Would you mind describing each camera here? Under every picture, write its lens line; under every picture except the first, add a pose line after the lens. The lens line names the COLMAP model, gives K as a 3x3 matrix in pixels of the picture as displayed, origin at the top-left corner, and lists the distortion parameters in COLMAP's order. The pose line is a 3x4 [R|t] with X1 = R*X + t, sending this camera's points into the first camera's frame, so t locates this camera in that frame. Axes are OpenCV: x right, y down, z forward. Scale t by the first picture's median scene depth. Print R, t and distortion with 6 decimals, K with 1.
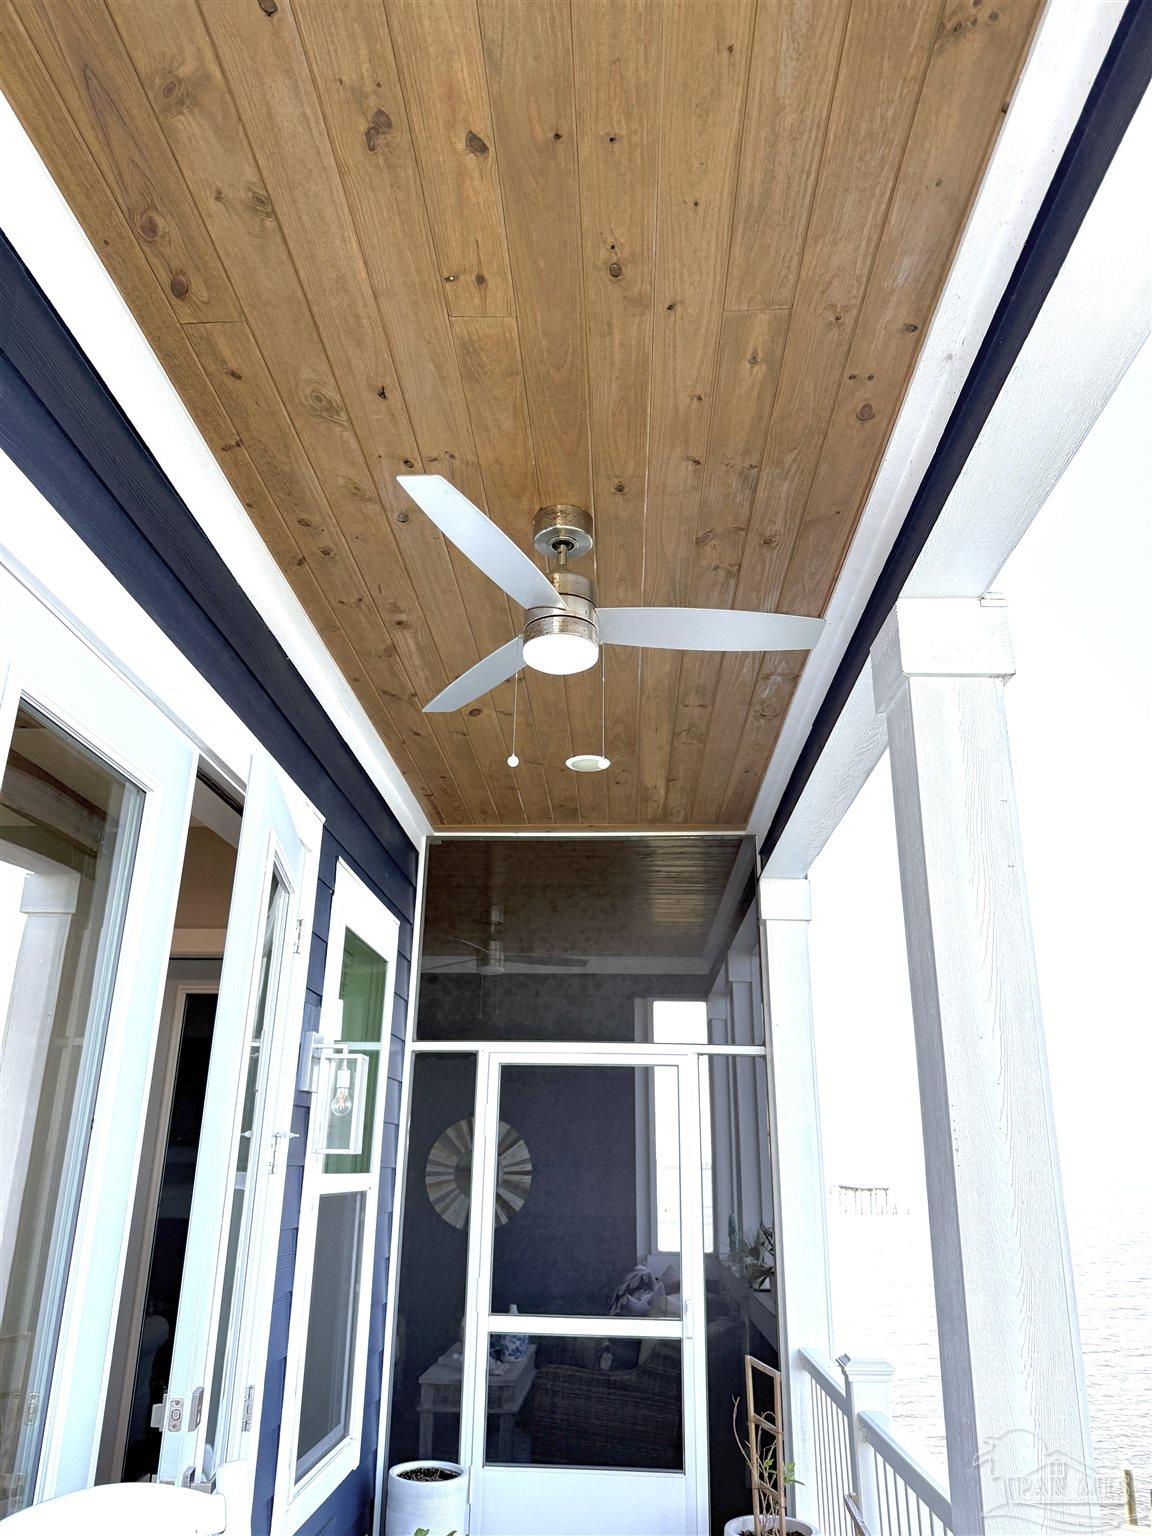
lens RADIAL K [[1094.5, 0, 579.4], [0, 1094.5, 767.6], [0, 0, 1]] dist [0.028938, -0.031857]
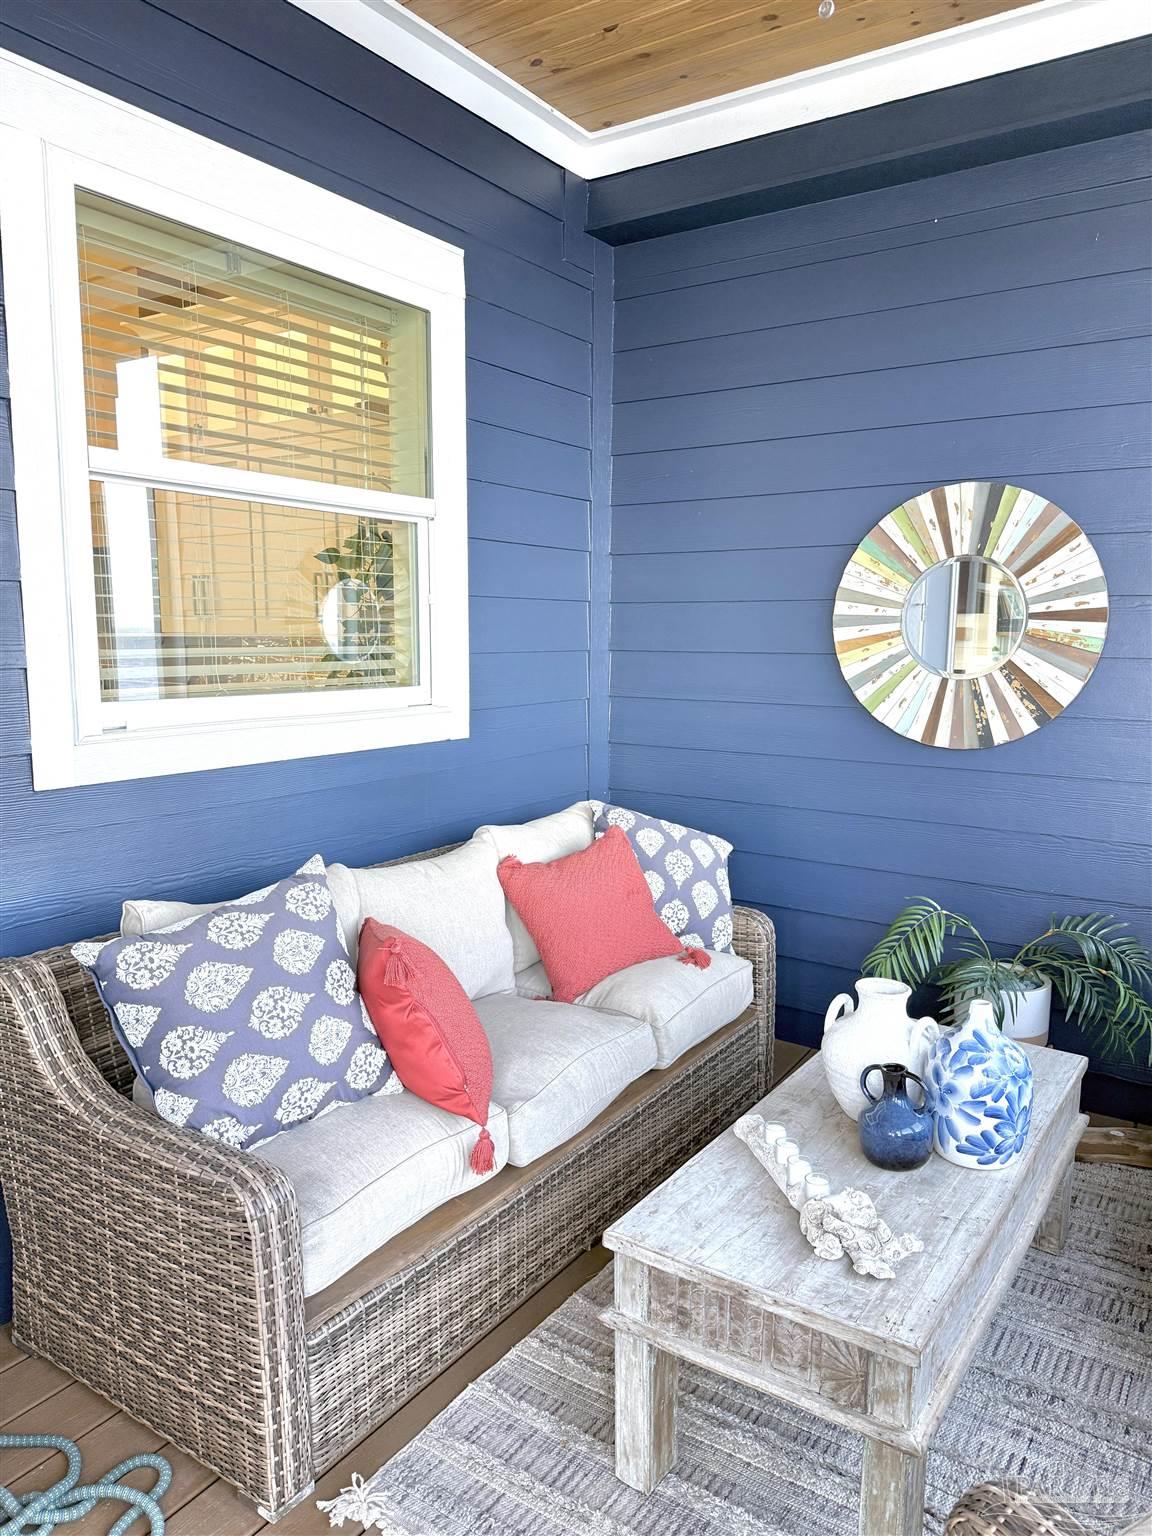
lens RADIAL K [[1094.5, 0, 575.7], [0, 1094.5, 764.8], [0, 0, 1]] dist [0.028938, -0.031857]
pose [[0.853304, 0.055270, -0.518476, 0.000485], [0.189718, 0.893298, 0.407463, 0.225780], [0.485674, -0.446054, 0.751769, 0.601852]]
